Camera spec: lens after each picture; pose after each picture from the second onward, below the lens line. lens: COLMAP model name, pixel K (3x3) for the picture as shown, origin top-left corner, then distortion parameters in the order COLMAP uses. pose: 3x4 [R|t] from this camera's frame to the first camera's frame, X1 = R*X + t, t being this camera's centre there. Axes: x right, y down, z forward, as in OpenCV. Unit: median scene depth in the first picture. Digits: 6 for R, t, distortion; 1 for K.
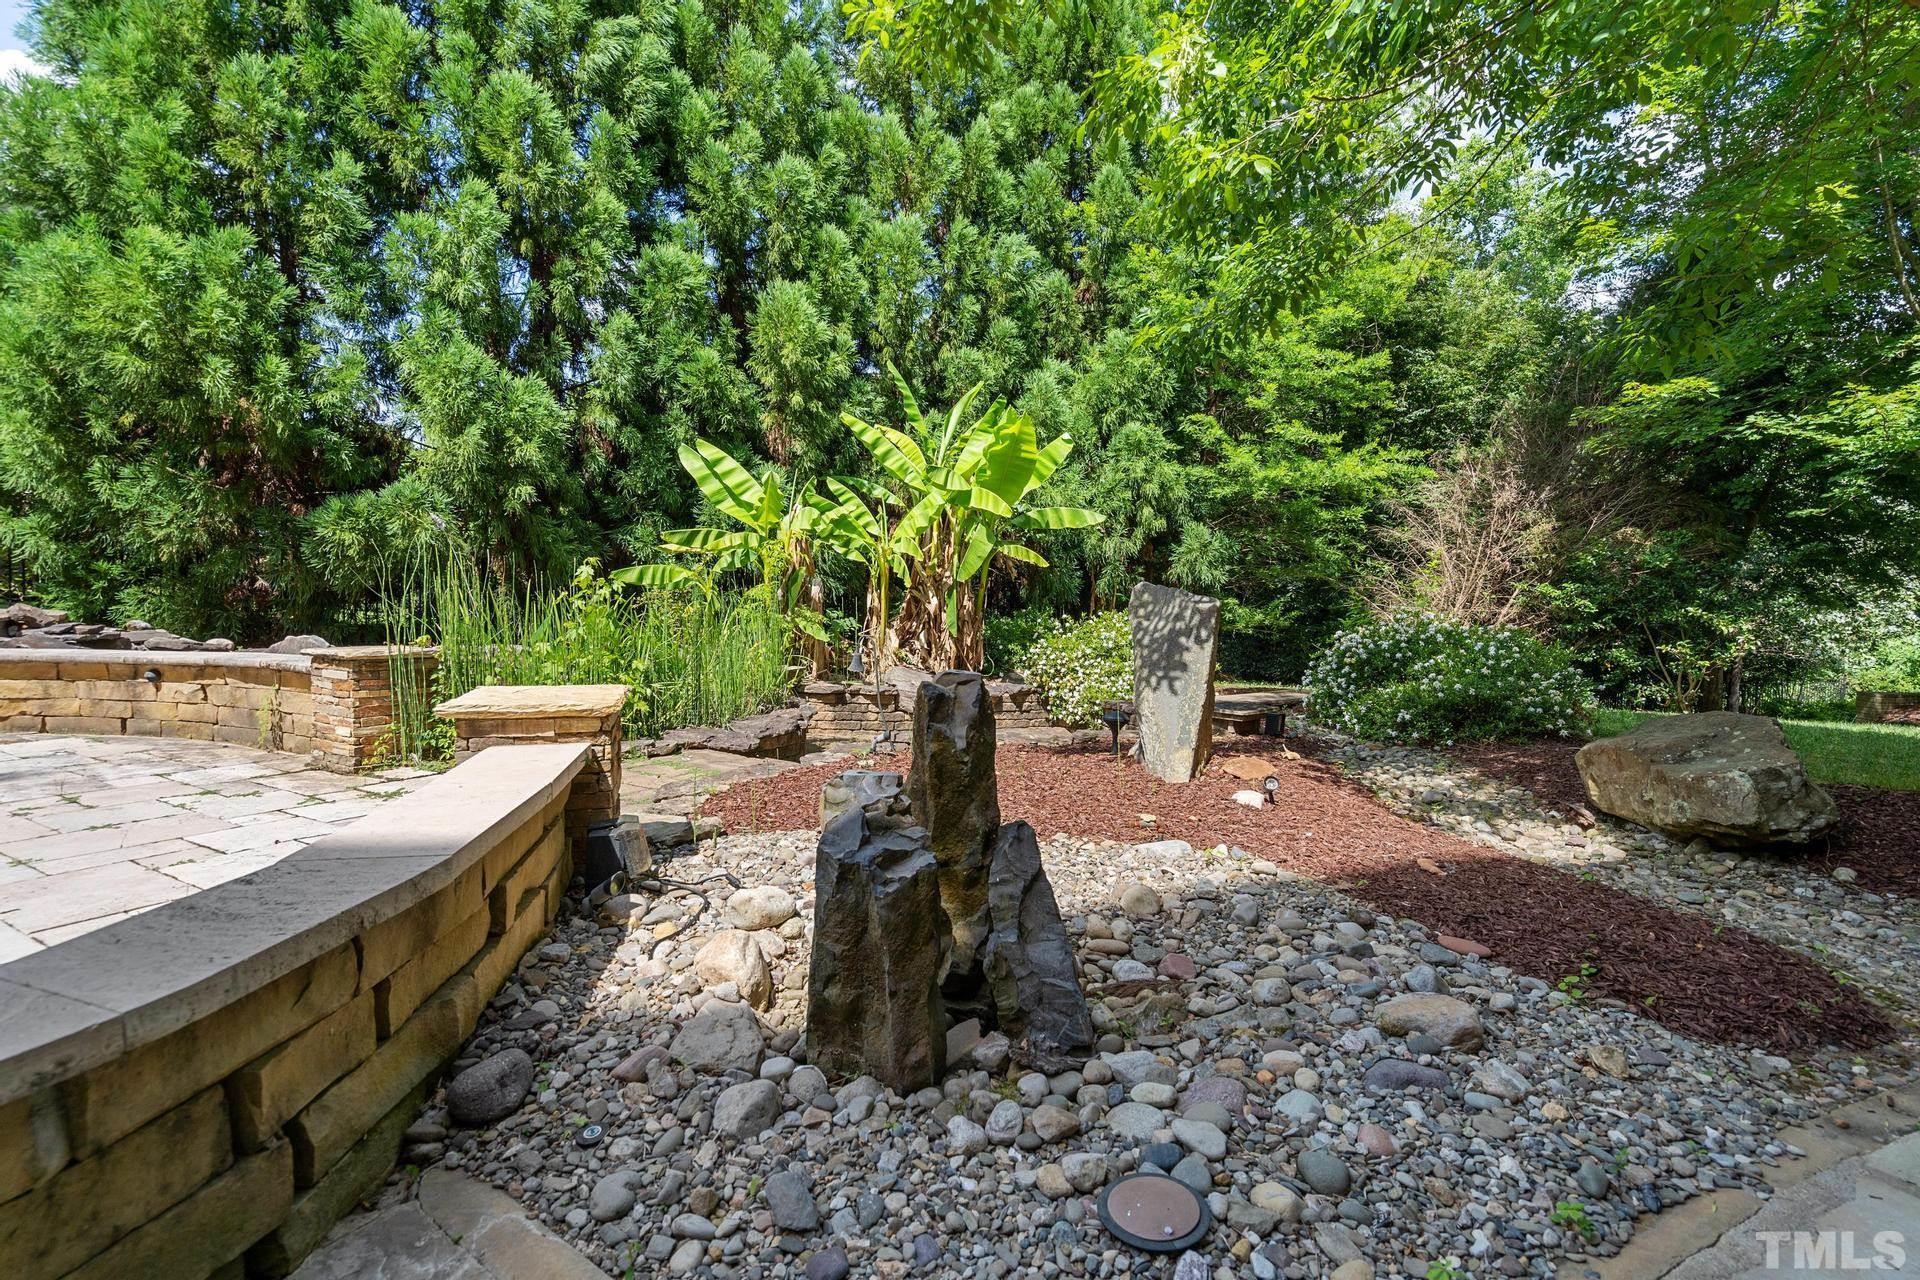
lens RADIAL K [[858.5, 0, 973.9], [0, 858.5, 634.0], [0, 0, 1]] dist [0.000276, 0.000443]
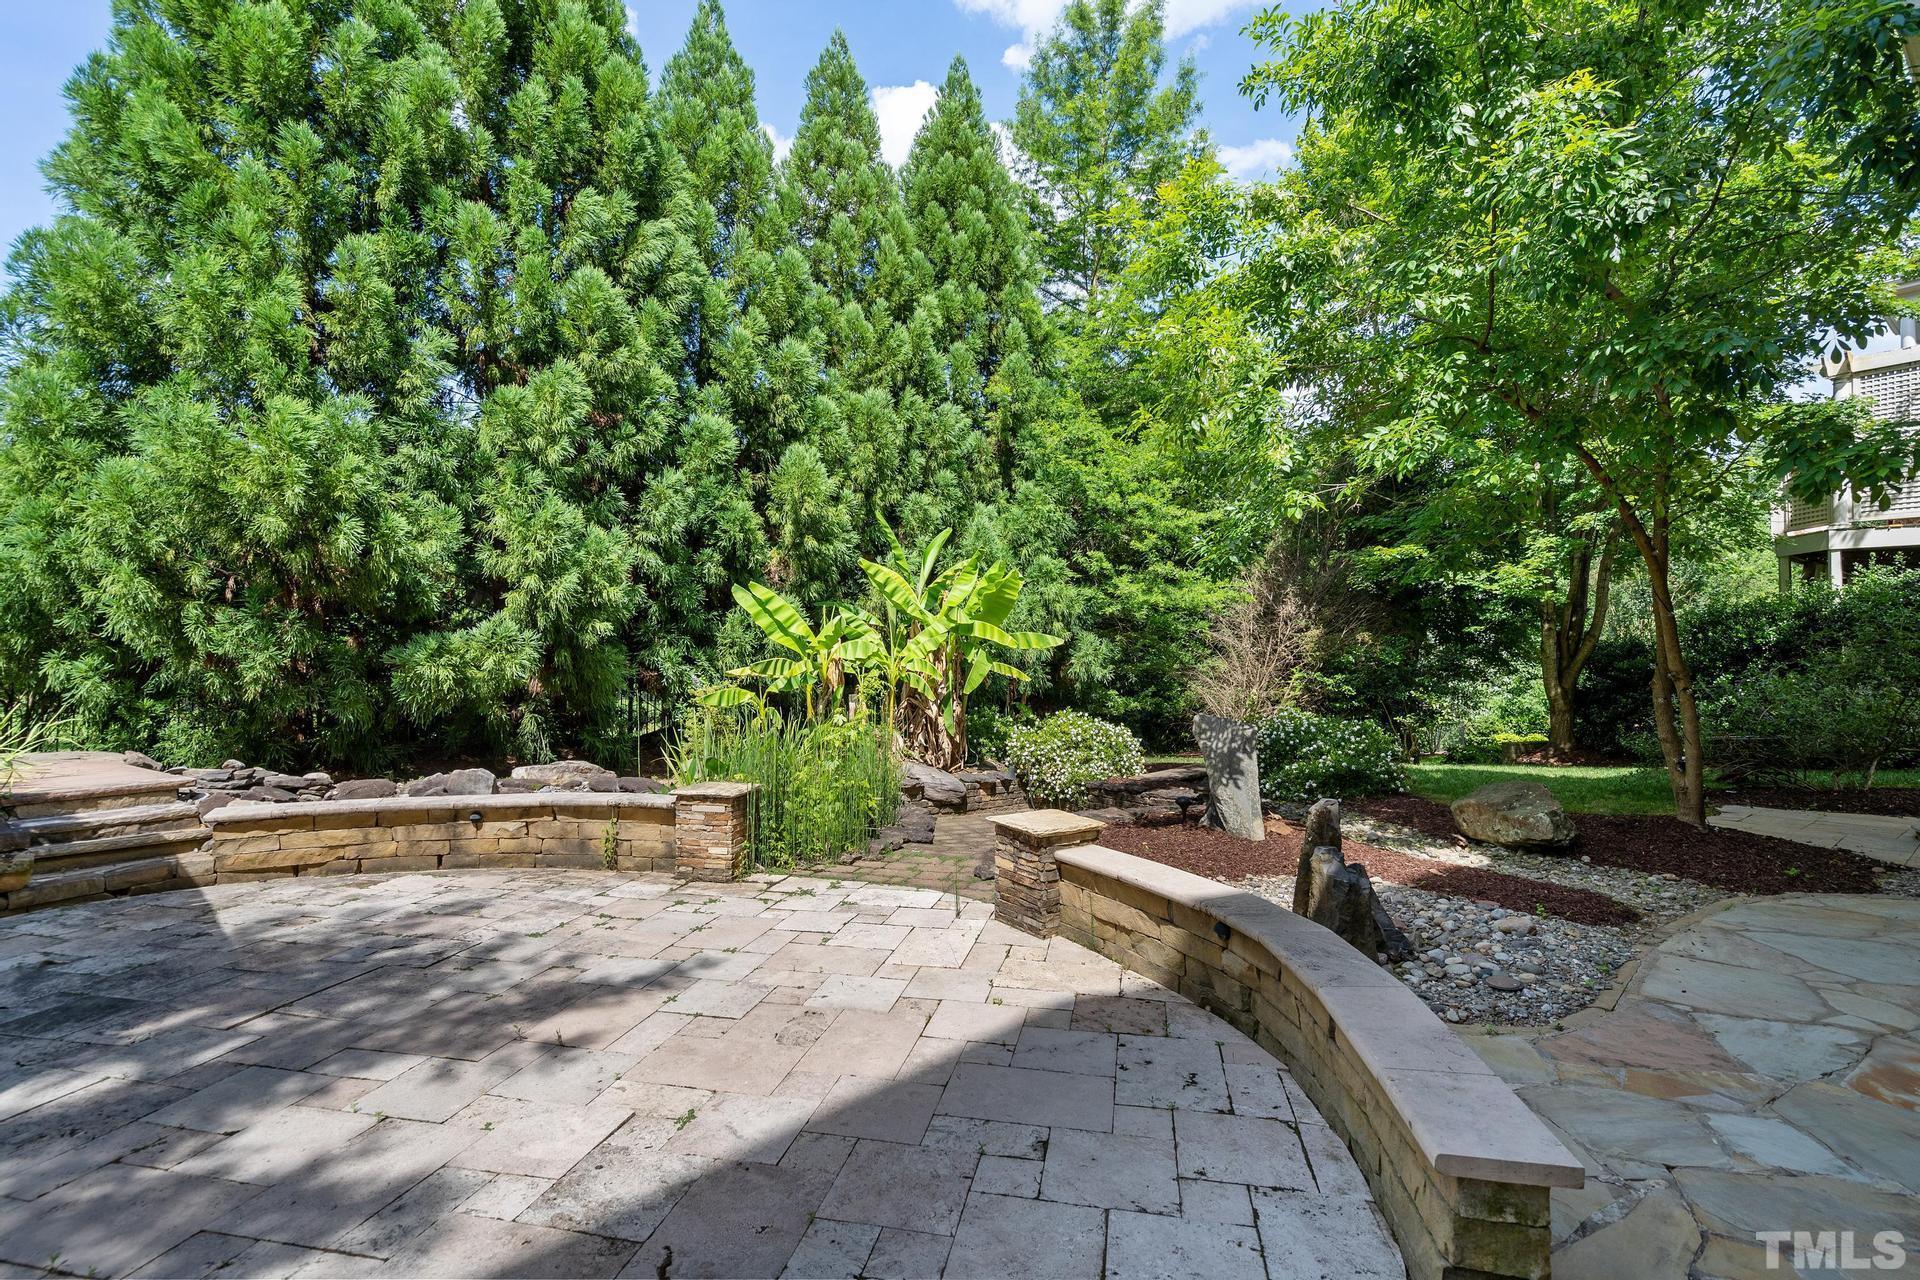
lens RADIAL K [[863.0, 0, 960.0], [0, 863.0, 640.0], [0, 0, 1]] dist [-0.000673, -0.000132]
pose [[0.957447, -0.012430, 0.288343, -0.370710], [0.030332, 0.997873, -0.057702, -0.063380], [-0.287012, 0.063993, 0.955787, -0.215405]]
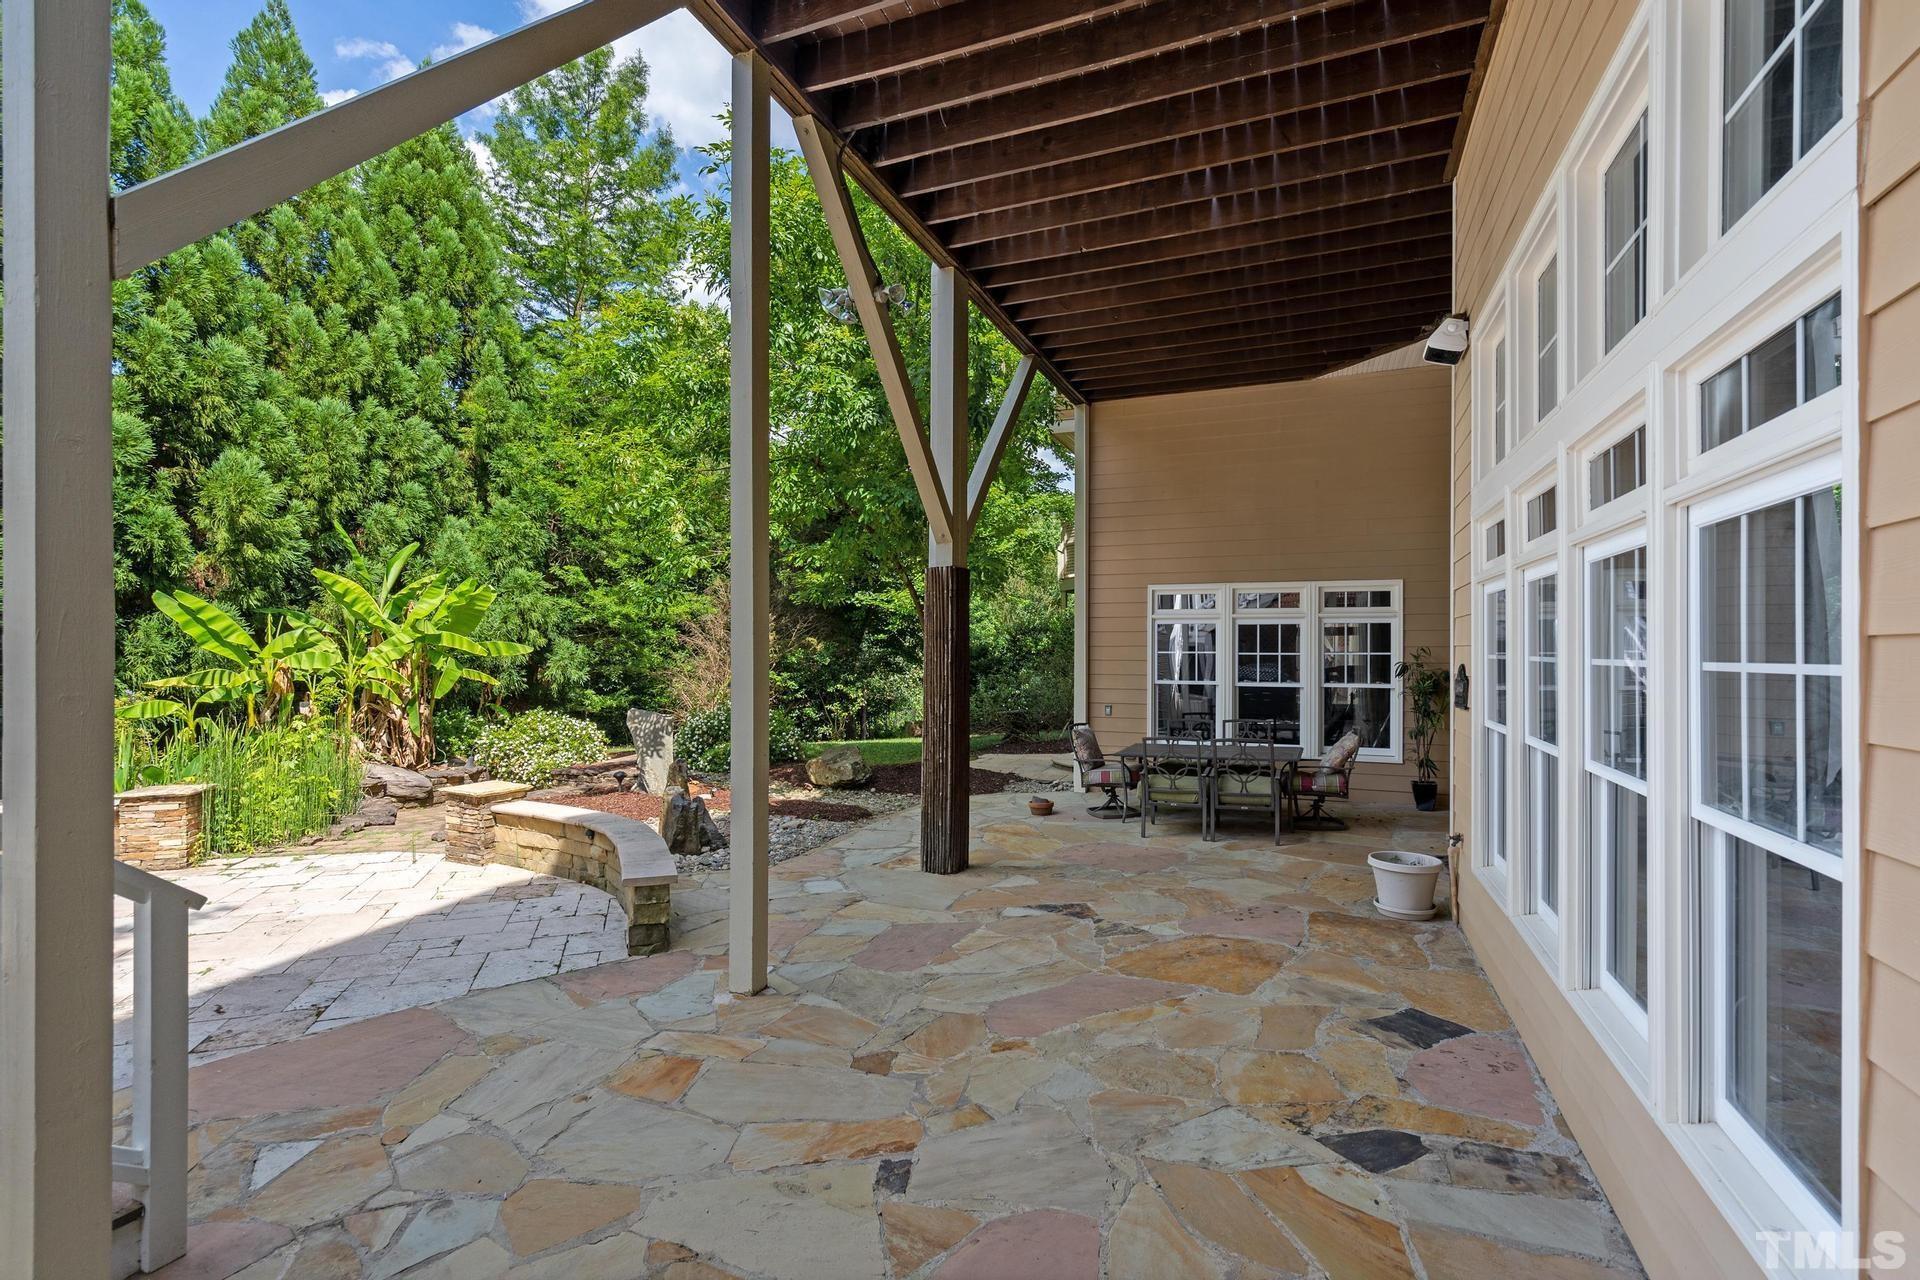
lens RADIAL K [[874.7, 0, 953.9], [0, 874.7, 642.4], [0, 0, 1]] dist [0.012250, -0.000026]
pose [[0.680939, -0.012843, 0.732228, -0.458973], [0.046270, 0.998603, -0.025514, -0.071278], [-0.730877, 0.051254, 0.680582, -0.572740]]
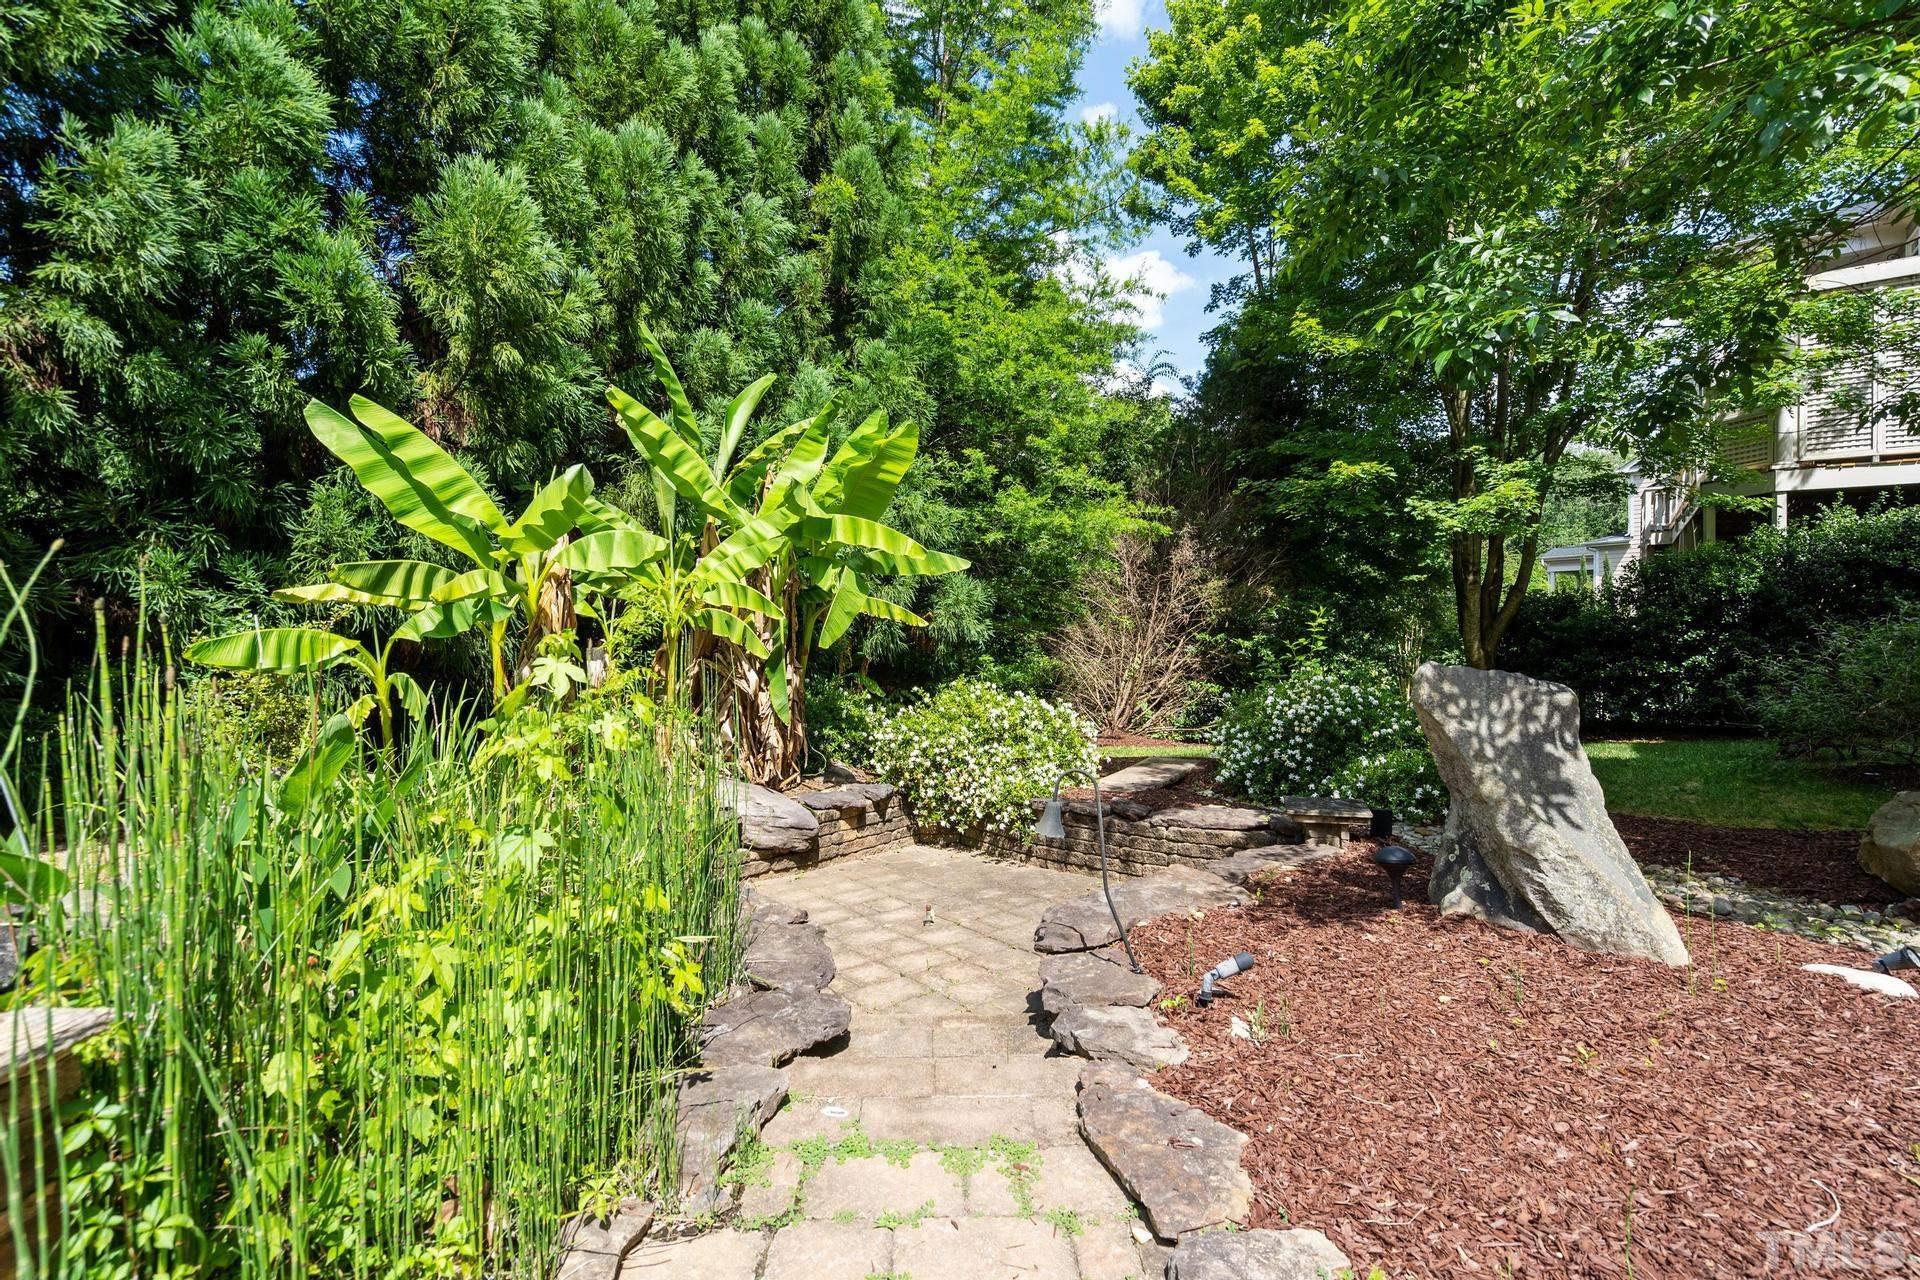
lens RADIAL K [[866.6, 0, 957.8], [0, 866.6, 632.0], [0, 0, 1]] dist [0.000062, 0.006960]
pose [[0.838992, -0.010047, 0.544050, -0.286316], [0.038358, 0.998434, -0.040714, -0.038645], [-0.542789, 0.055028, 0.838064, 0.325222]]
